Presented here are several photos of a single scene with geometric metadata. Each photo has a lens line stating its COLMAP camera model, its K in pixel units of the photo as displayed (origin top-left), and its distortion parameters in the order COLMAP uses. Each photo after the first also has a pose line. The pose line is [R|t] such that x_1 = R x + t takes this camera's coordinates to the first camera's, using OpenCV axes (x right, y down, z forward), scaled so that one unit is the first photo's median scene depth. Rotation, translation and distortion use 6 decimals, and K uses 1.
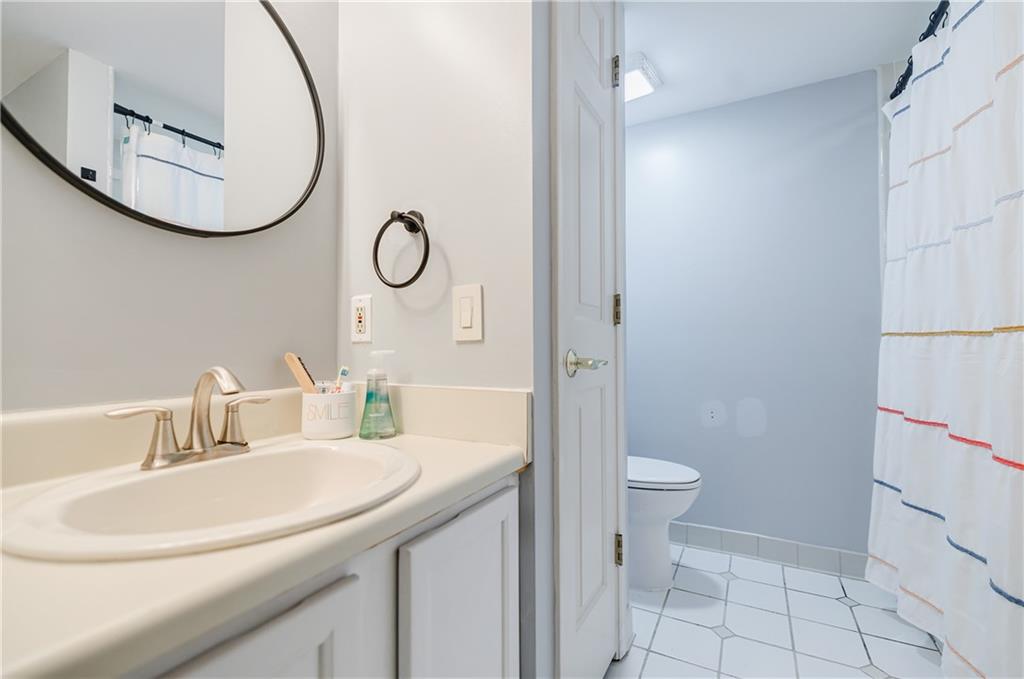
lens RADIAL K [[431.3, 0, 512.0], [0, 431.3, 339.5], [0, 0, 1]] dist [0.001199, 0.000212]
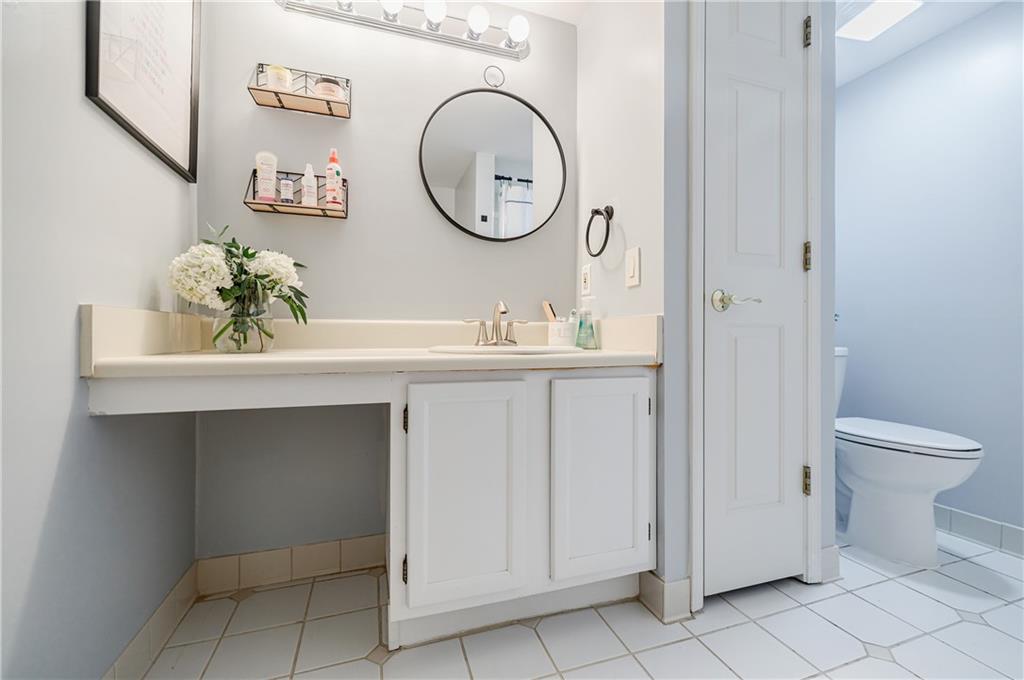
lens RADIAL K [[426.7, 0, 518.3], [0, 426.7, 333.1], [0, 0, 1]] dist [0.000477, 0.000034]
pose [[0.726989, 0.001725, -0.686647, 0.595537], [0.001908, 0.999988, 0.004532, 0.151144], [0.686647, -0.004605, 0.726977, -0.340541]]
